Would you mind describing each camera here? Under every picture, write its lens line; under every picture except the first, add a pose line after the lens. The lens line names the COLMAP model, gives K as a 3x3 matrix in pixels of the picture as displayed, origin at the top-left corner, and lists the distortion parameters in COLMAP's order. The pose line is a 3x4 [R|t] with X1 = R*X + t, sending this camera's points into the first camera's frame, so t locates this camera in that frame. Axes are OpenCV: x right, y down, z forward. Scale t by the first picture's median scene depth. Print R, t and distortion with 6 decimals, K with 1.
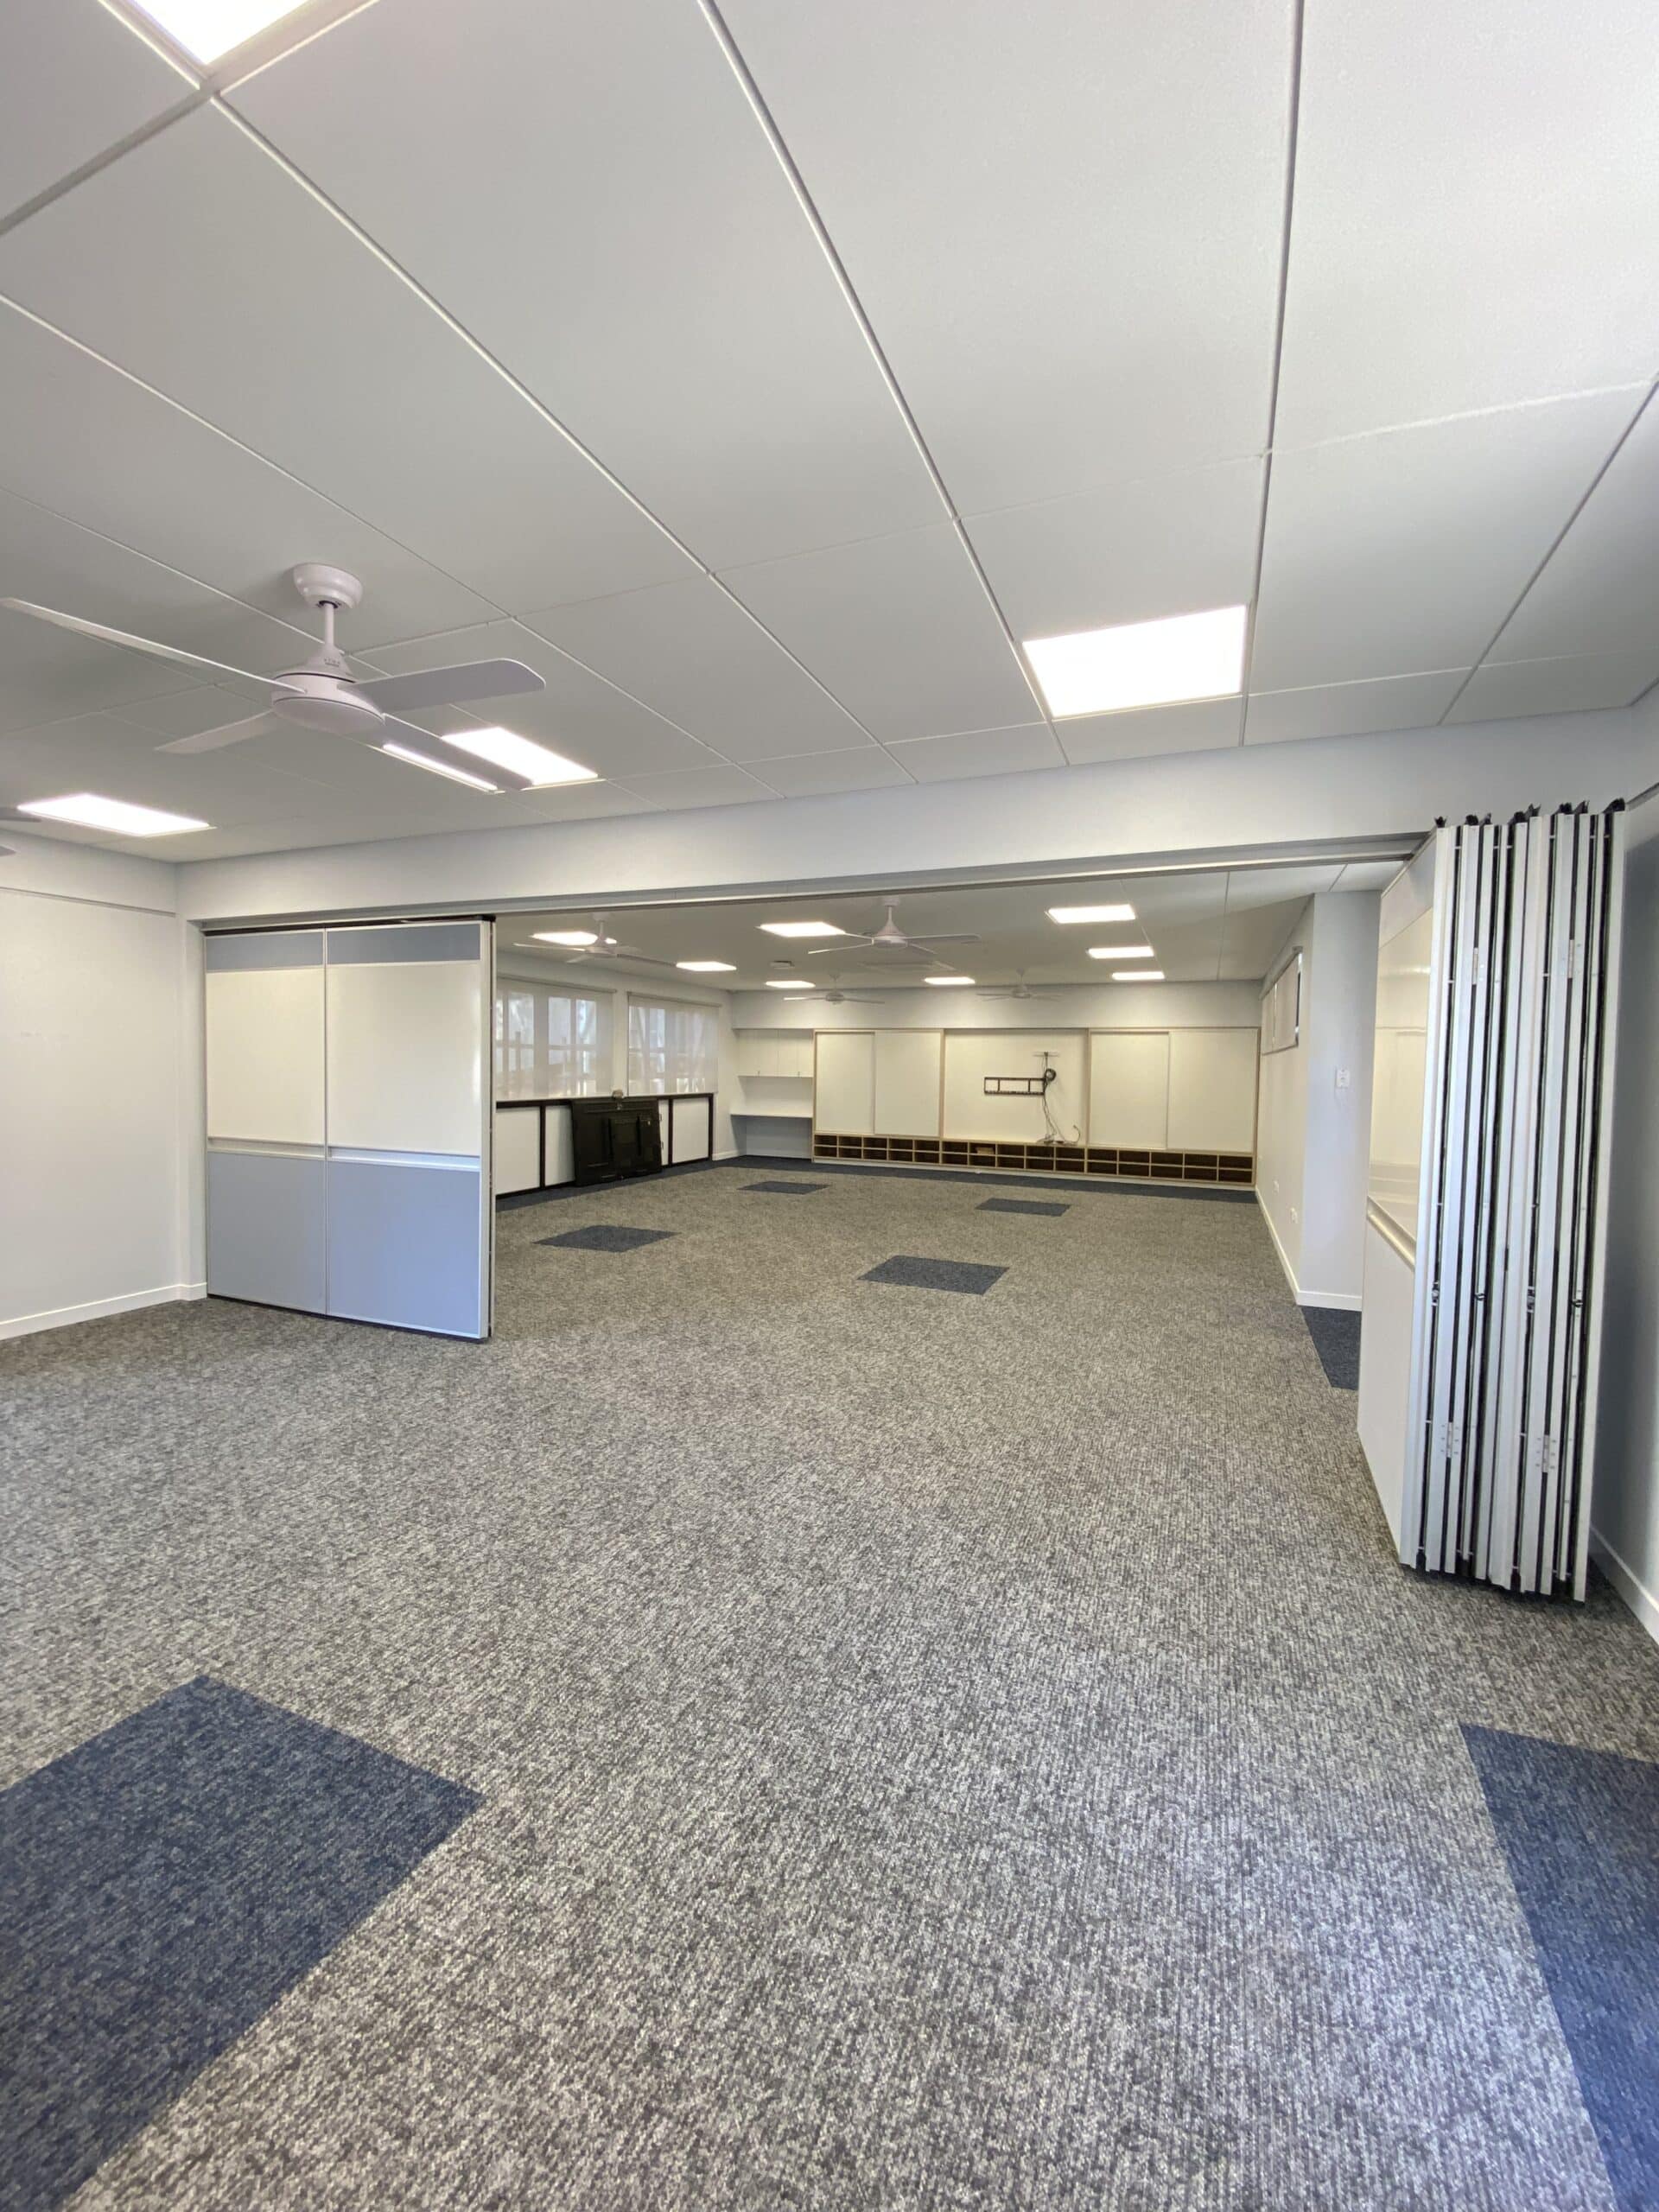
lens RADIAL K [[897.5, 0, 829.5], [0, 897.5, 1106.0], [0, 0, 1]] dist [0.010485, -0.016654]
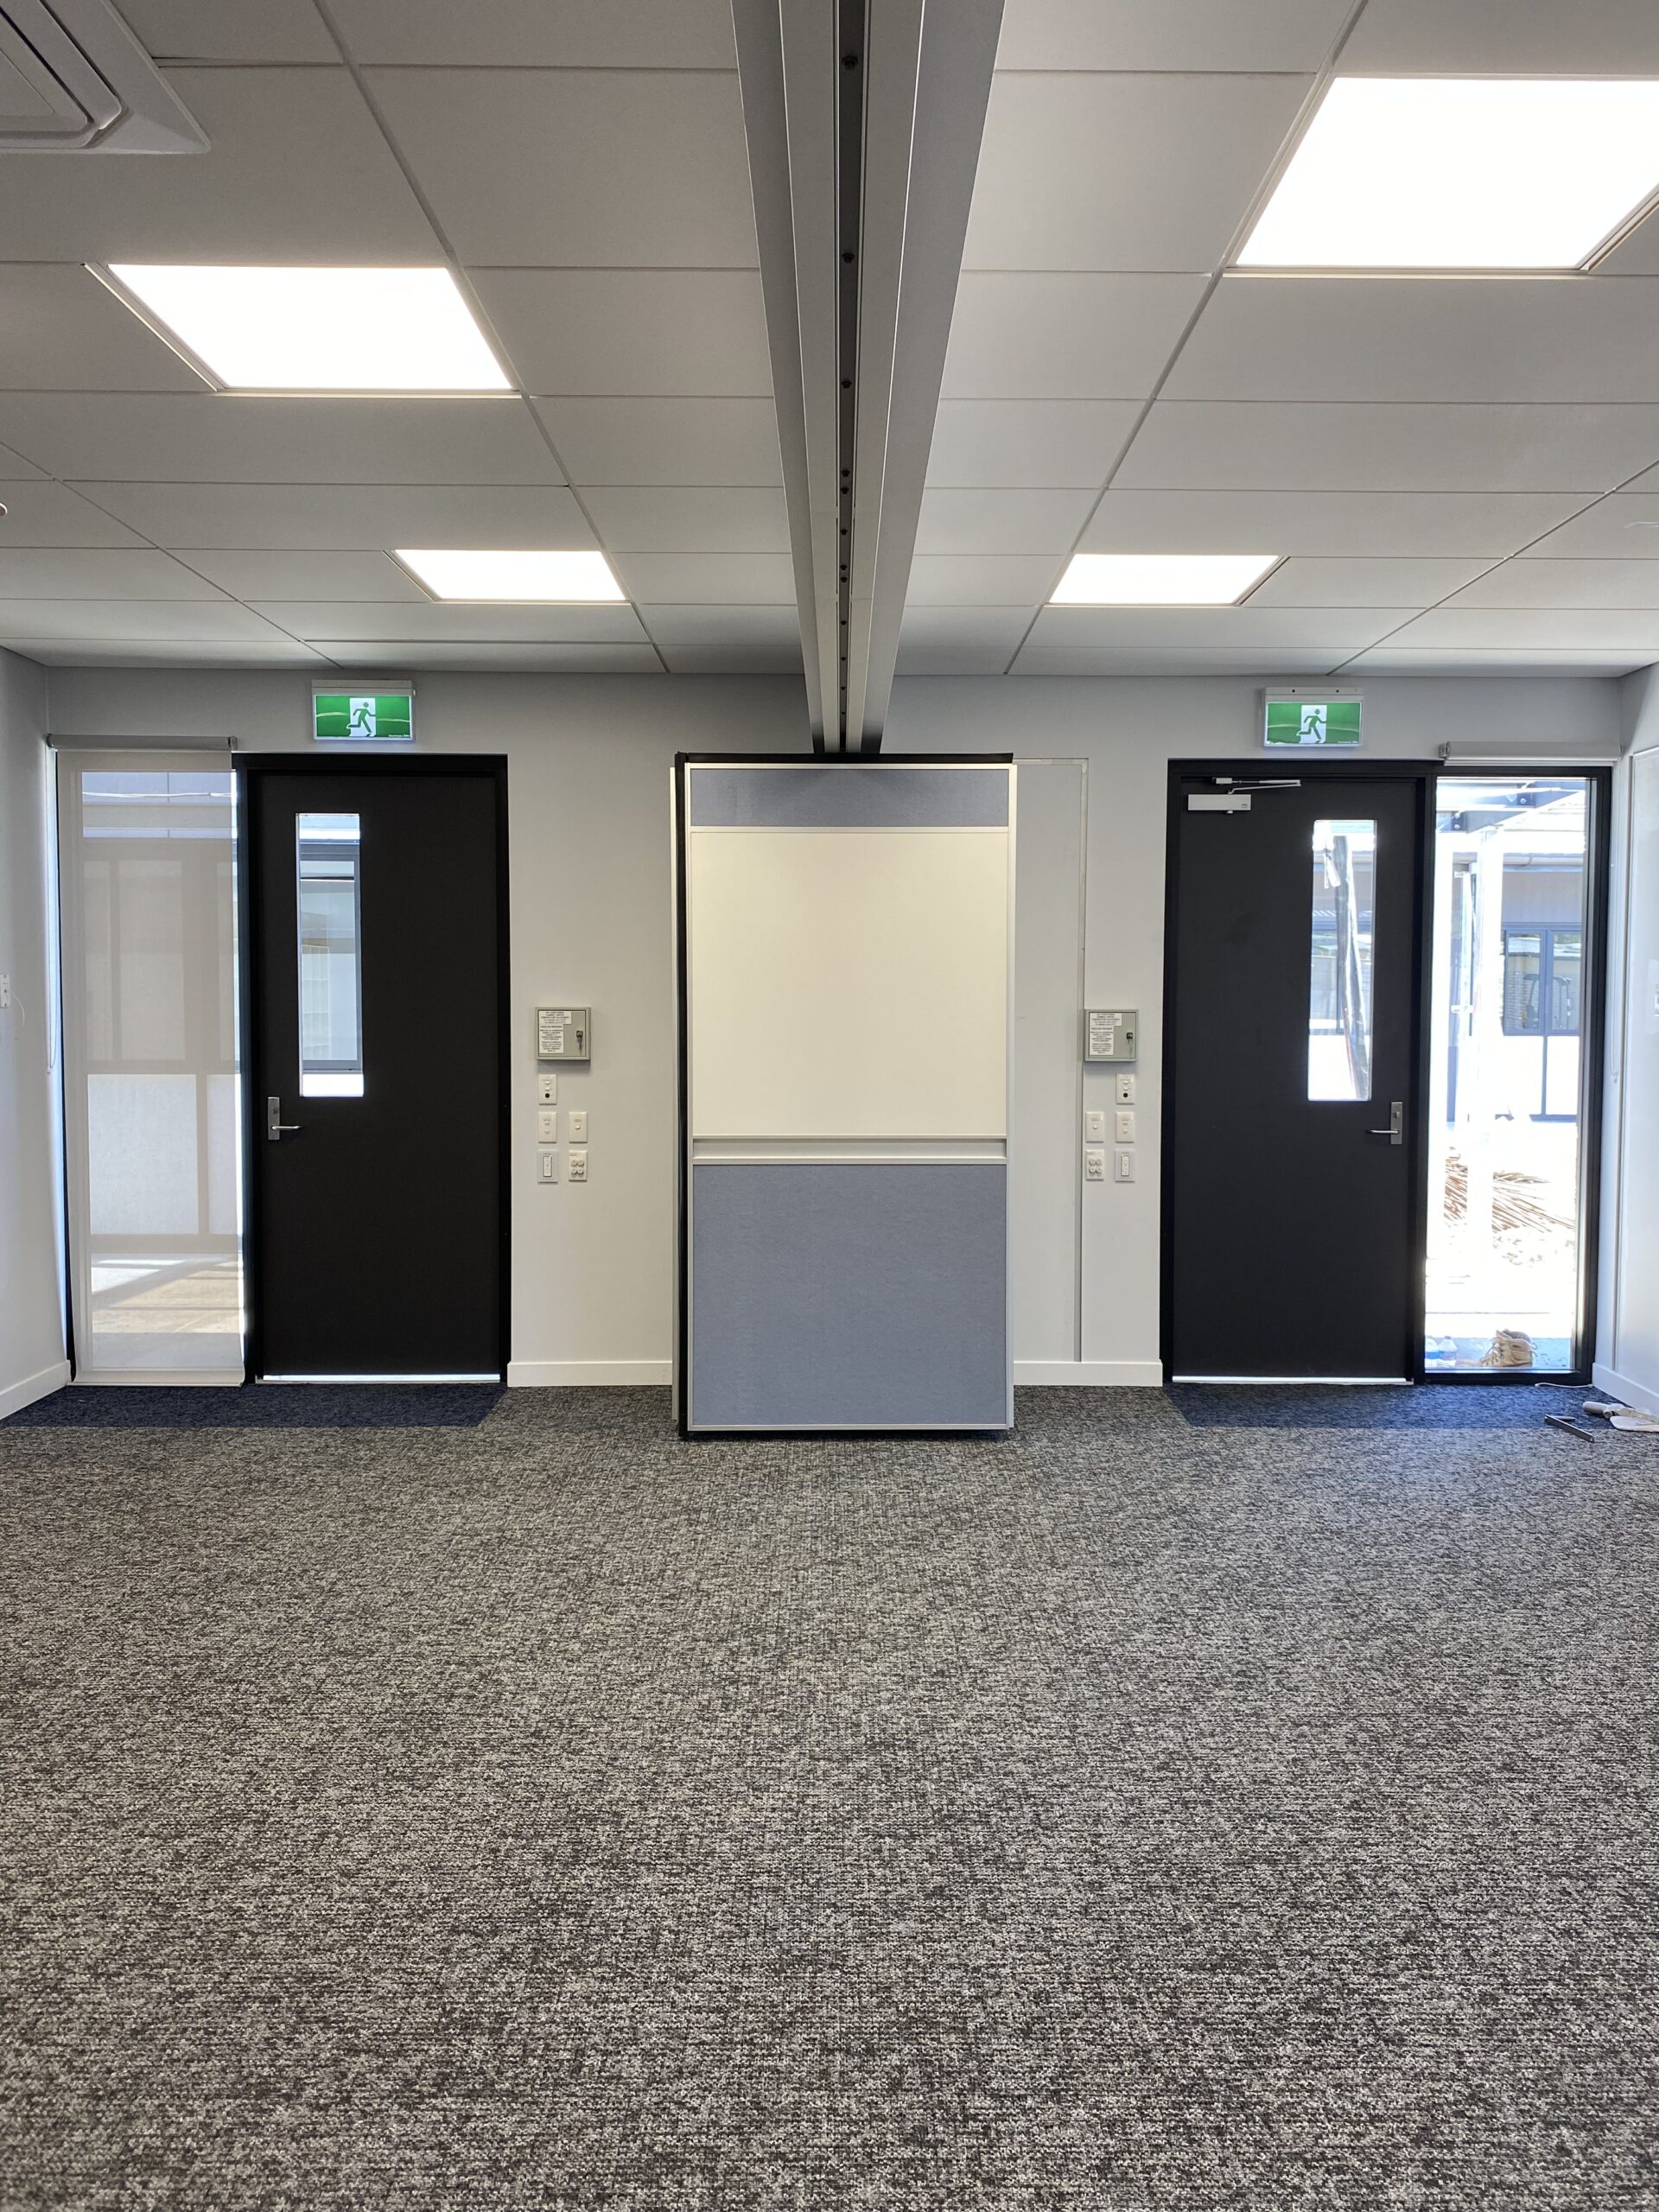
lens RADIAL K [[1718.4, 0, 829.5], [0, 1718.4, 1106.0], [0, 0, 1]] dist [0.003581, 0.045124]
pose [[-0.393371, -0.082484, 0.915672, -1.766078], [0.031423, 0.994179, 0.103055, -0.163734], [-0.918842, 0.069312, -0.388490, 2.865454]]
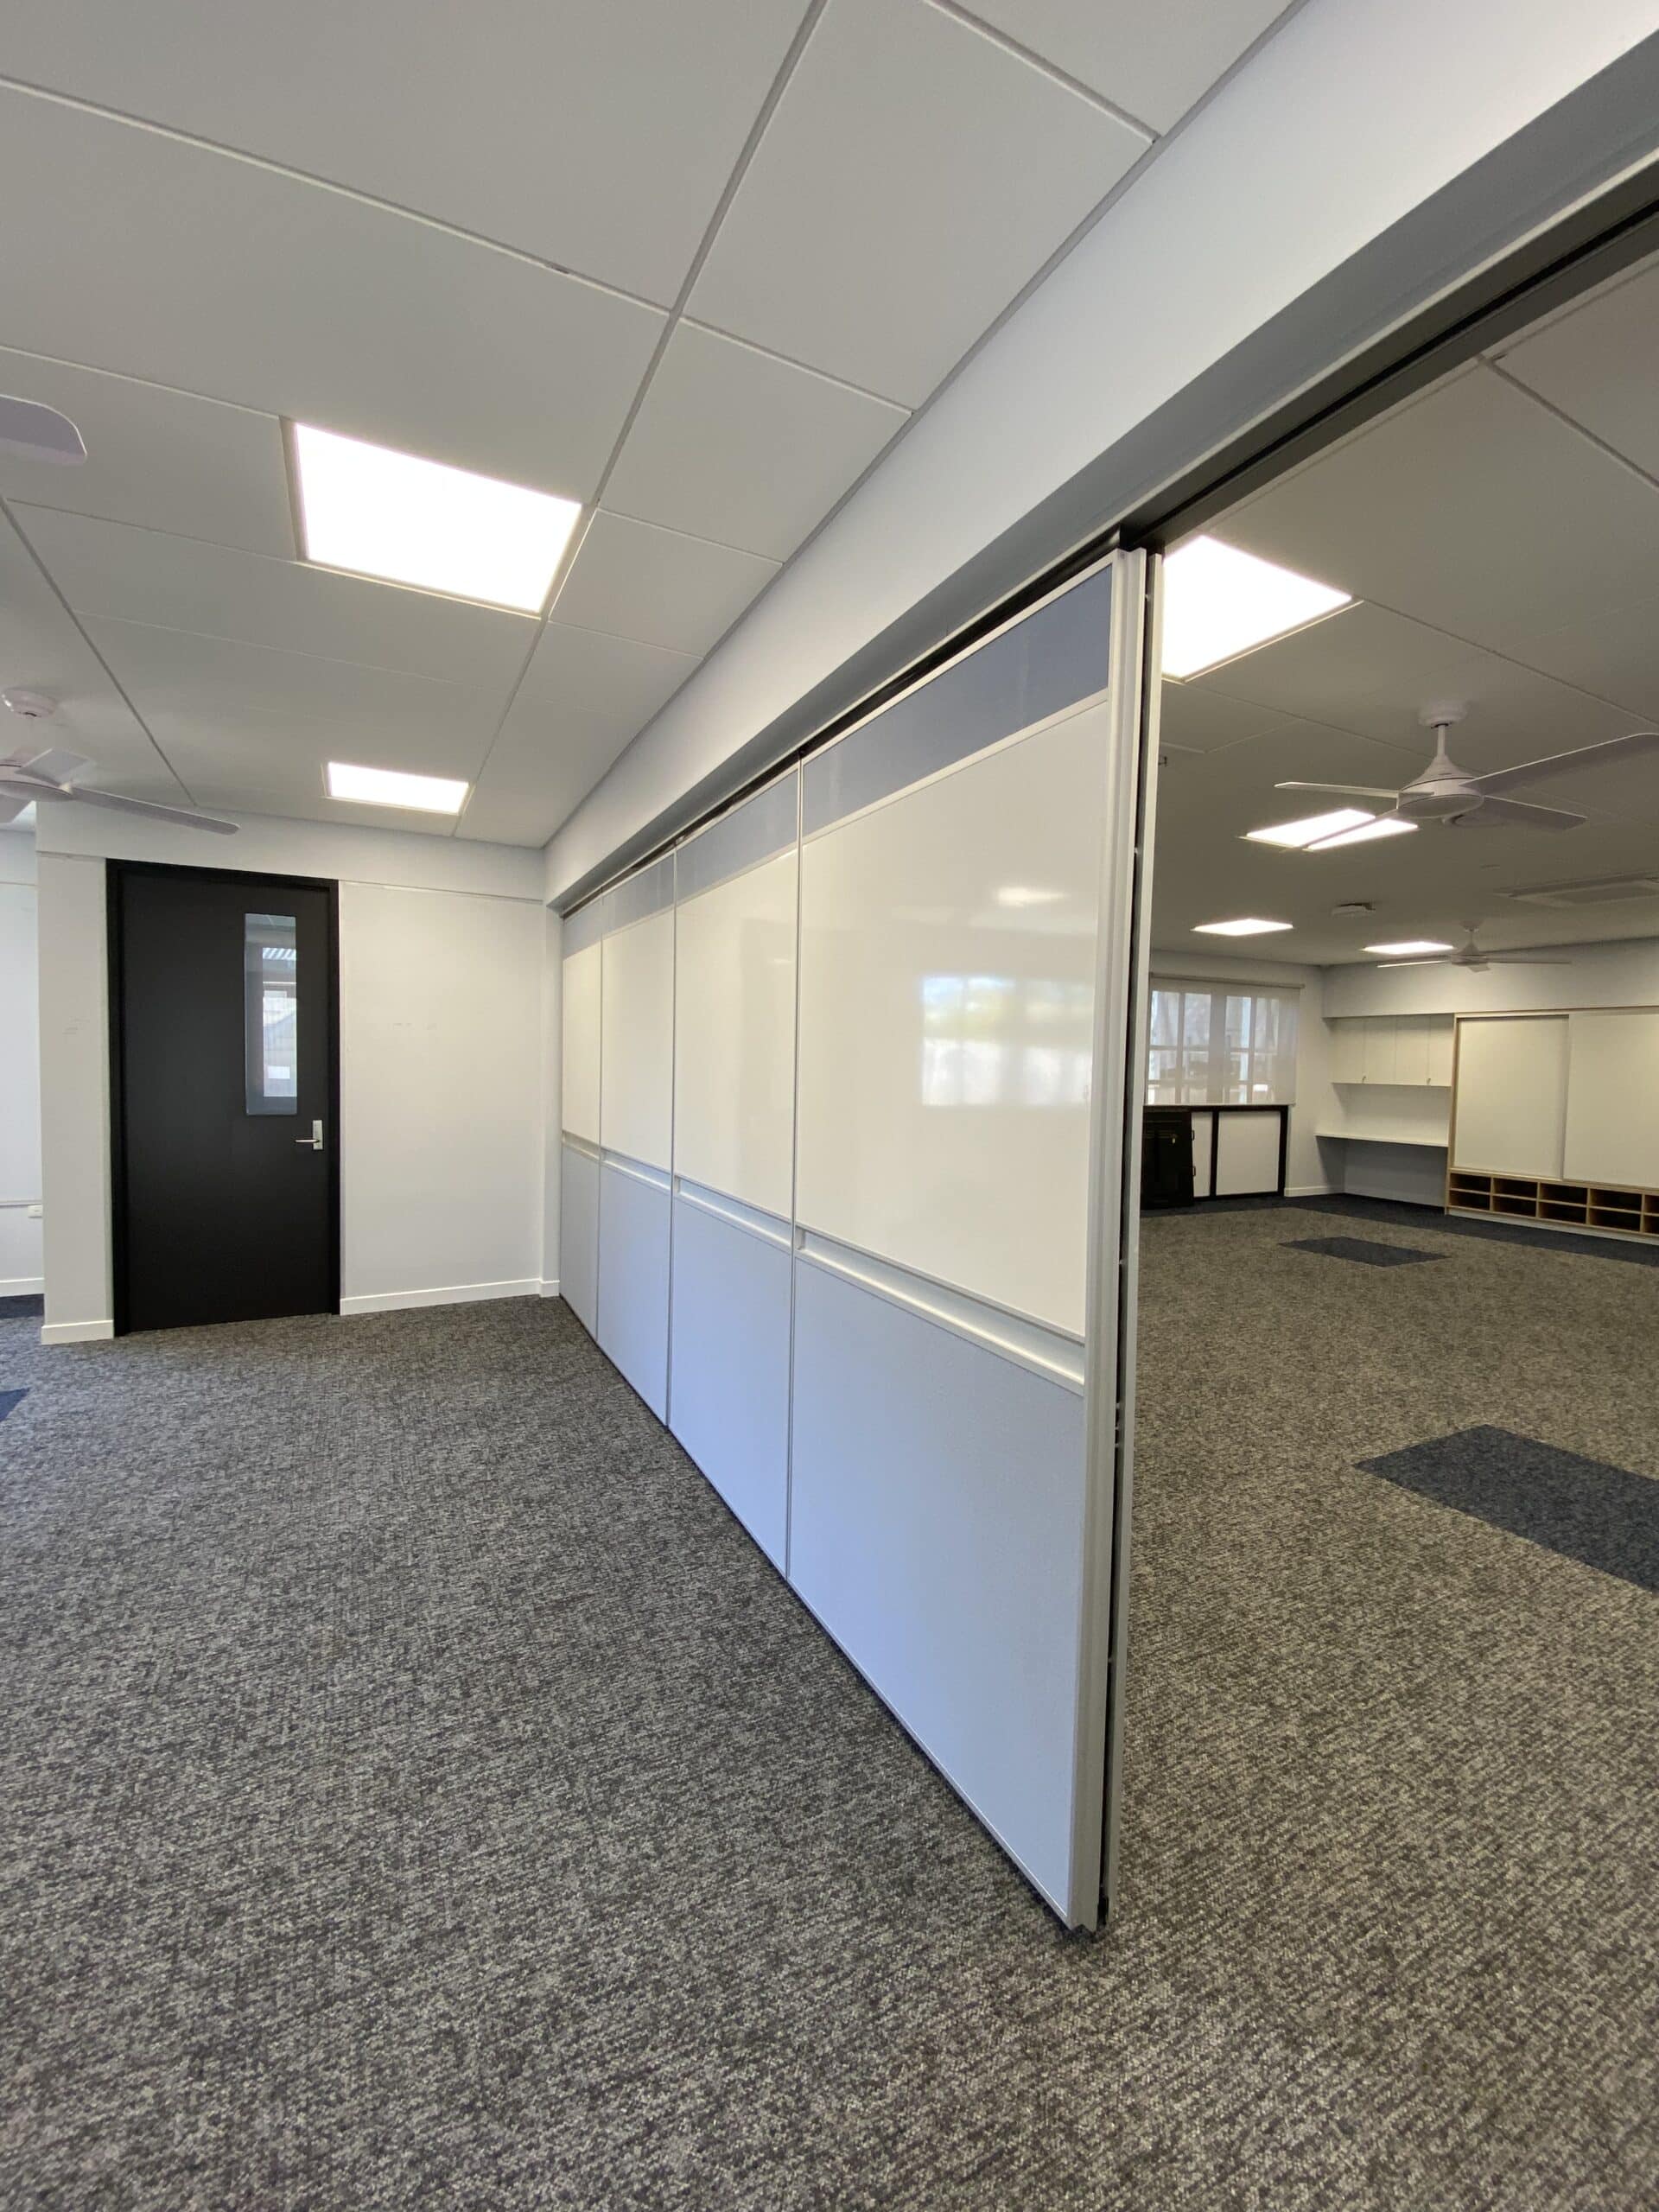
lens RADIAL K [[905.1, 0, 815.0], [0, 905.1, 1108.6], [0, 0, 1]] dist [0.018986, -0.019844]
pose [[0.762117, 0.033708, -0.646562, 0.422389], [-0.037539, 0.999264, 0.007848, -0.022436], [0.646350, 0.018290, 0.762821, 1.299882]]
